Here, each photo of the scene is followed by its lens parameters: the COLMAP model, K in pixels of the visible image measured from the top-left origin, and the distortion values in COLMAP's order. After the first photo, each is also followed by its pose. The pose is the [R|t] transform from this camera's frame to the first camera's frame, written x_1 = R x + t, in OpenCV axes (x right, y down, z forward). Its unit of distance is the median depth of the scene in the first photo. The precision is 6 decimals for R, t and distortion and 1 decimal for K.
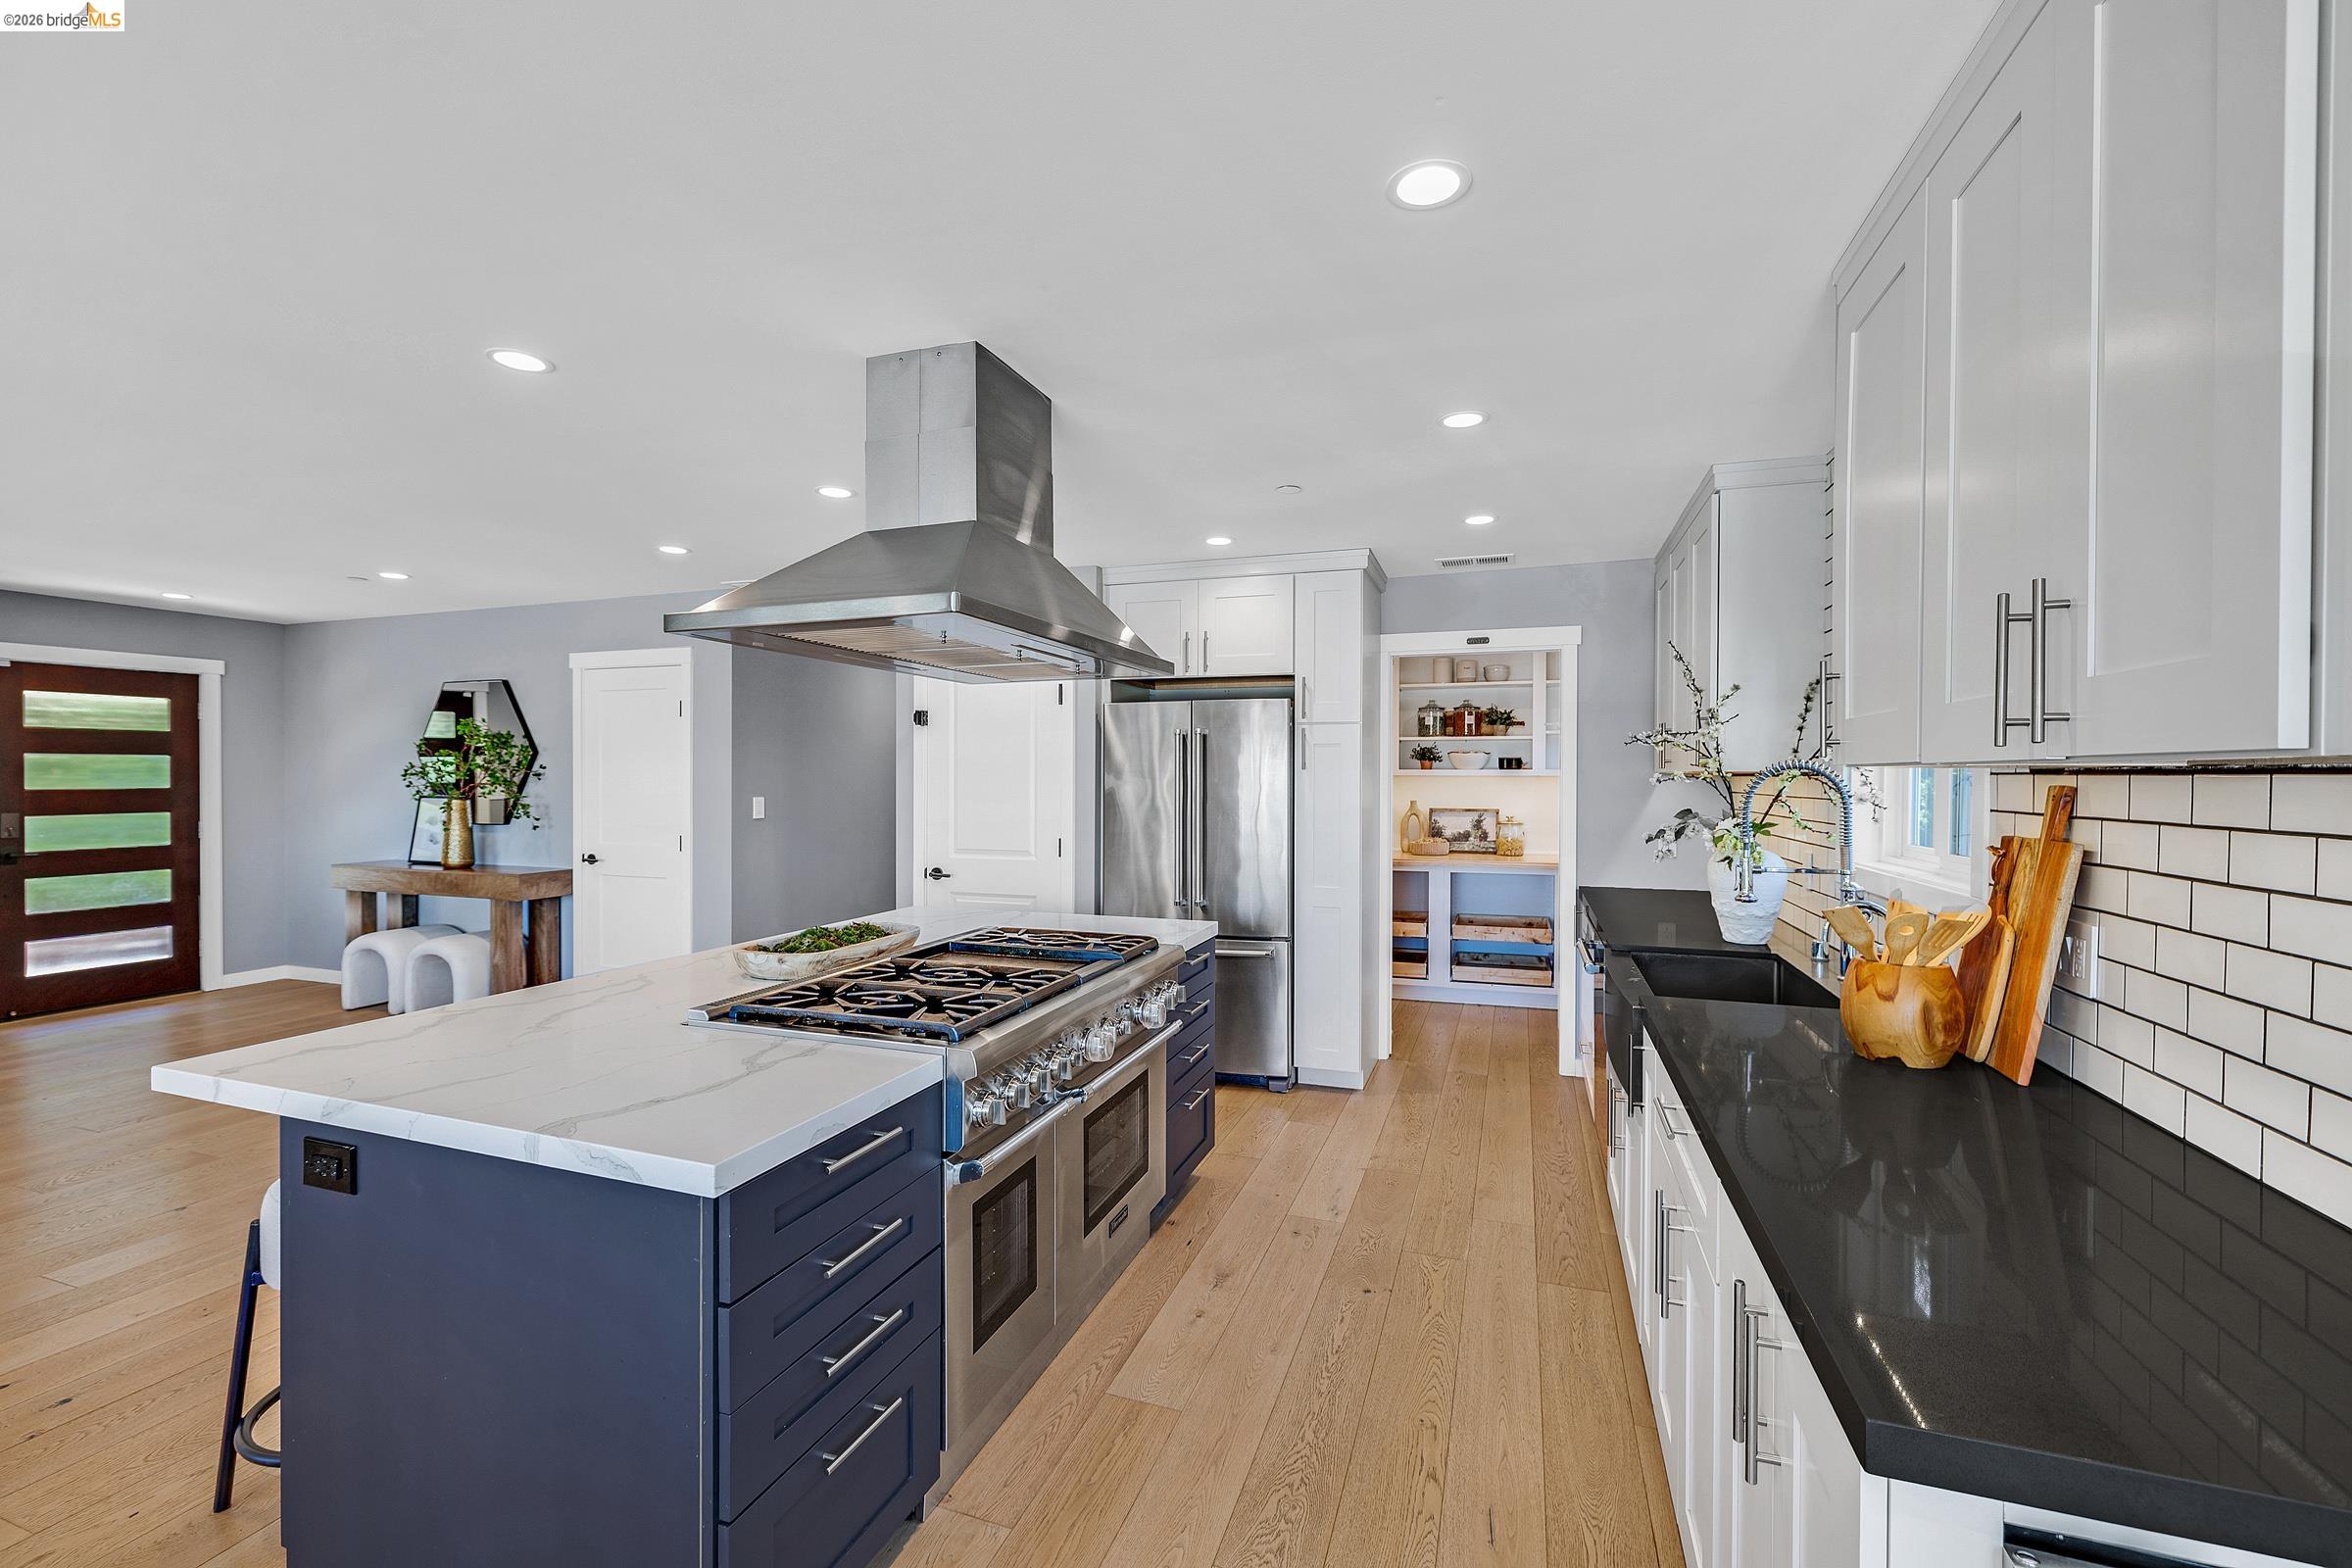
lens RADIAL K [[984.8, 0, 1174.8], [0, 984.8, 781.2], [0, 0, 1]] dist [-0.000978, 0.000406]
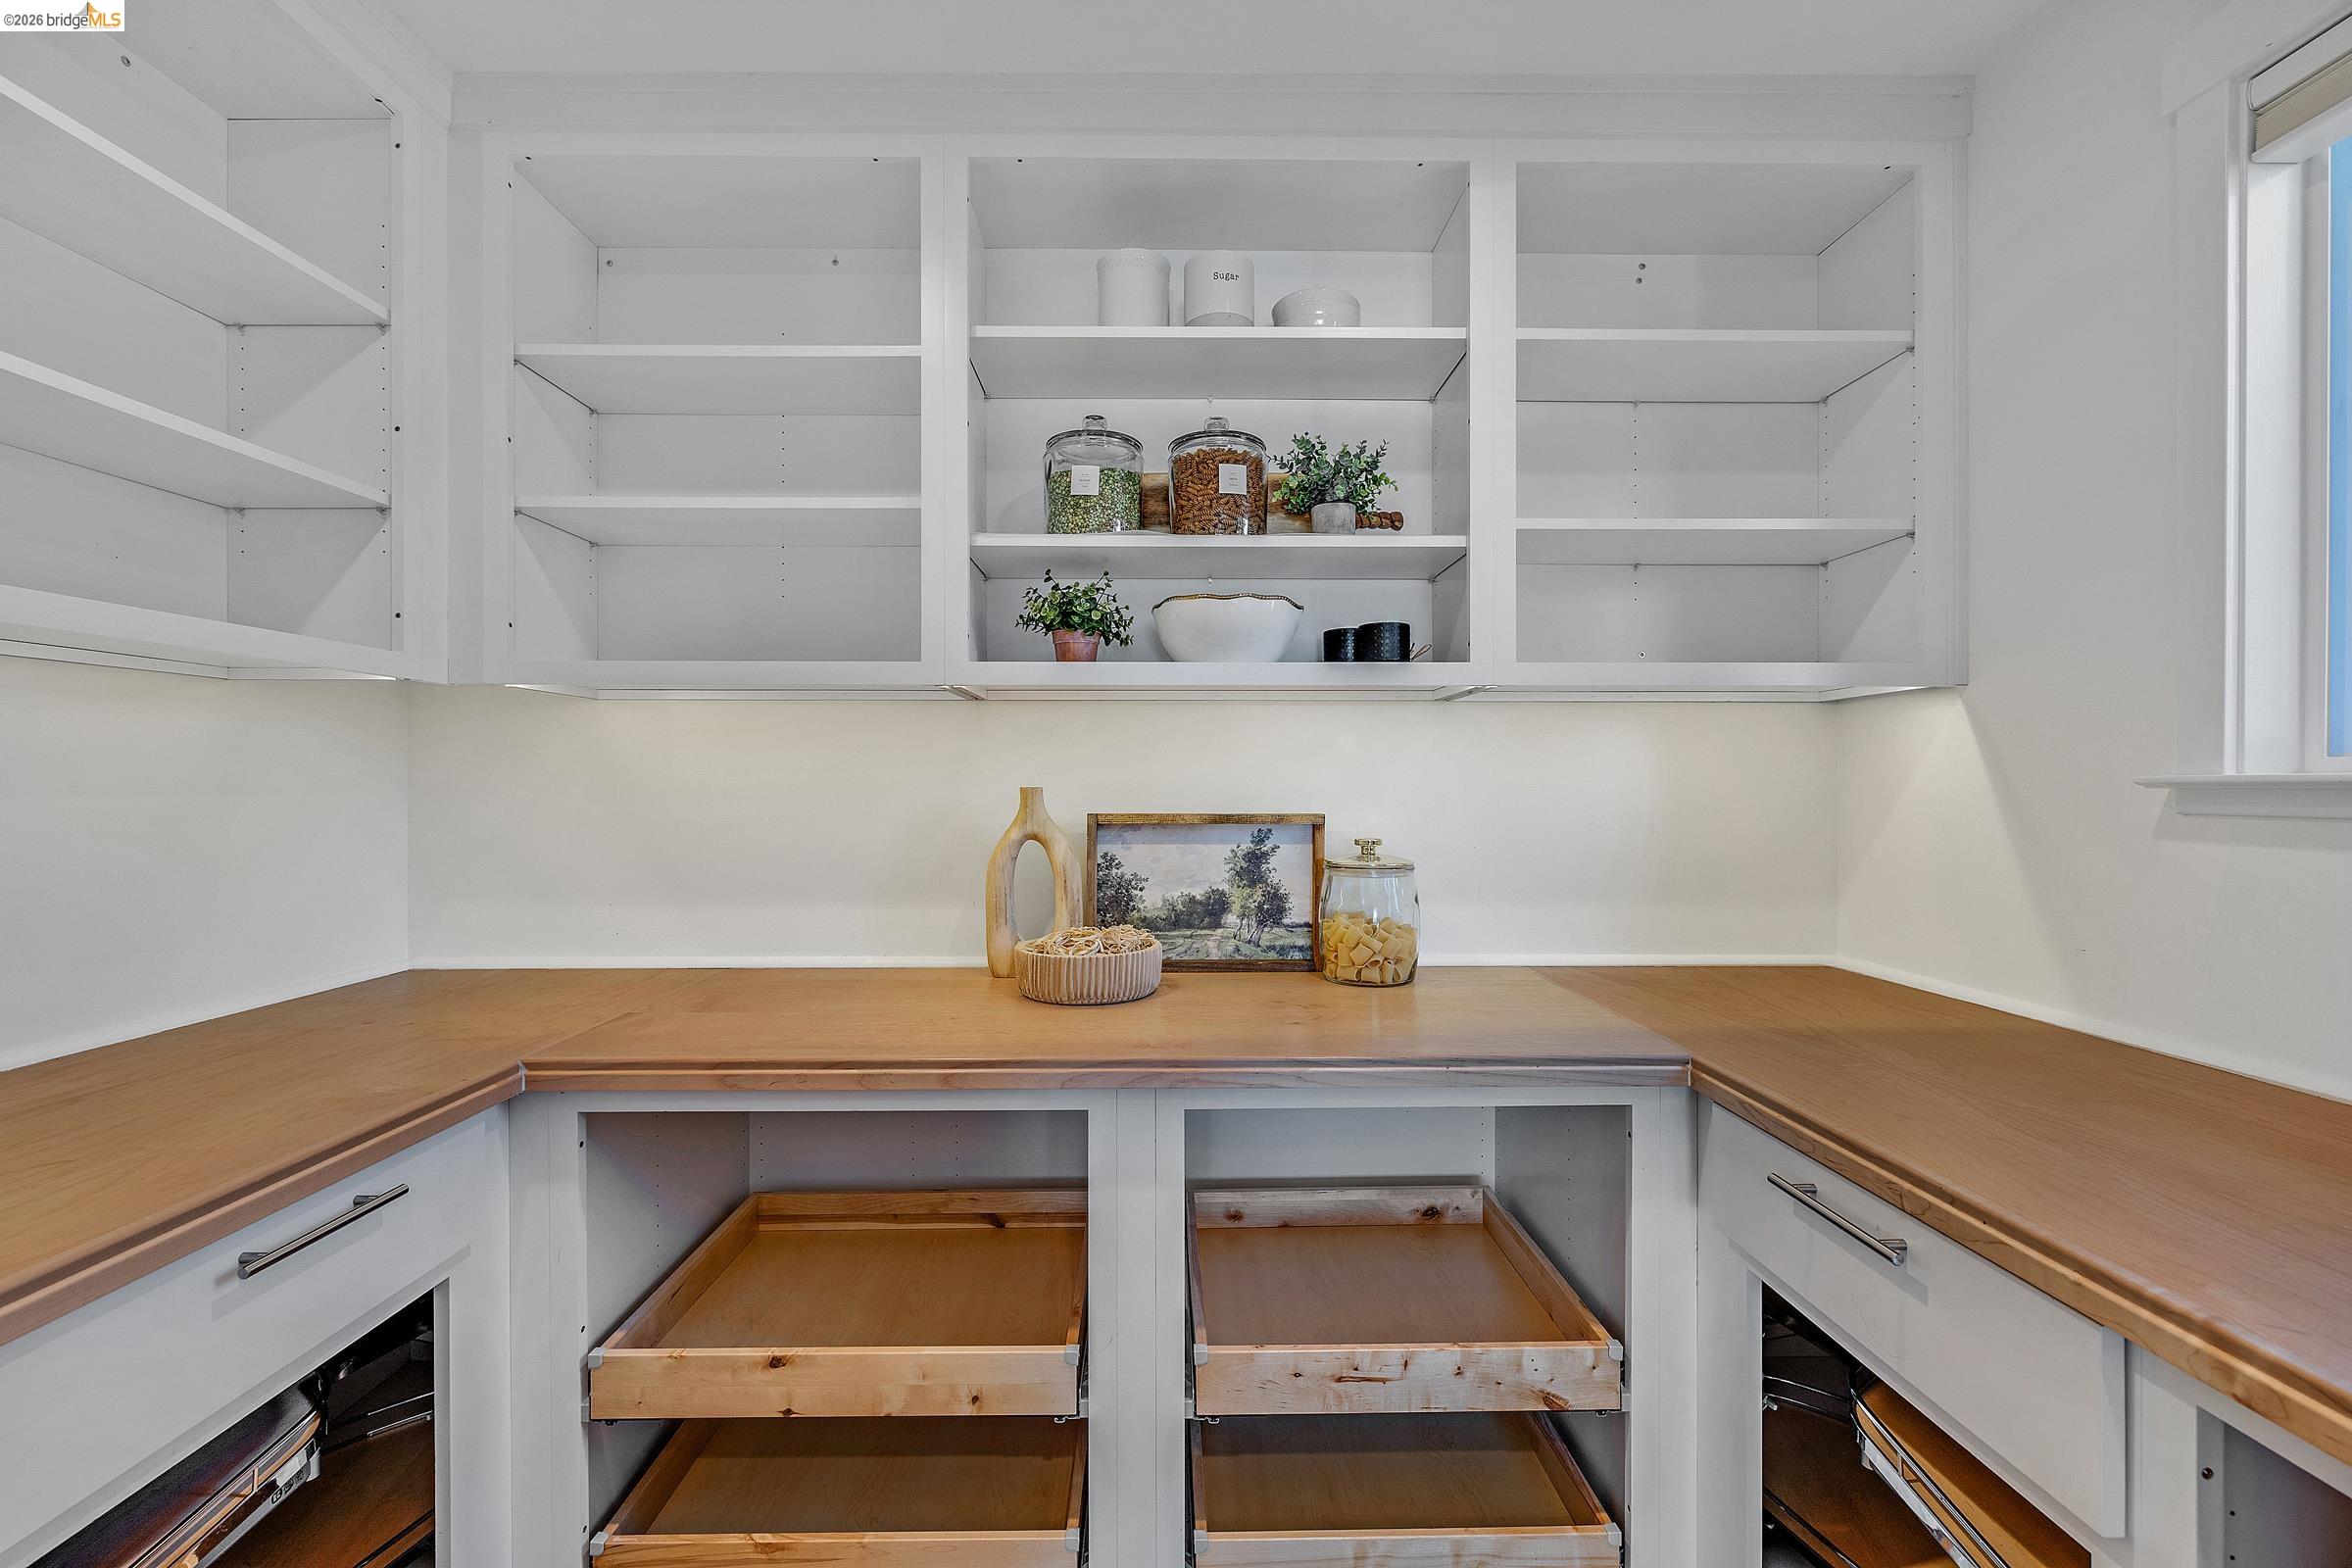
lens RADIAL K [[984.8, 0, 1176.9], [0, 984.8, 796.5], [0, 0, 1]] dist [-0.000978, 0.000406]
pose [[0.947279, -0.003071, 0.320395, 0.195250], [0.007412, 0.999897, -0.012329, 0.026081], [-0.320324, 0.014054, 0.947204, 0.738174]]
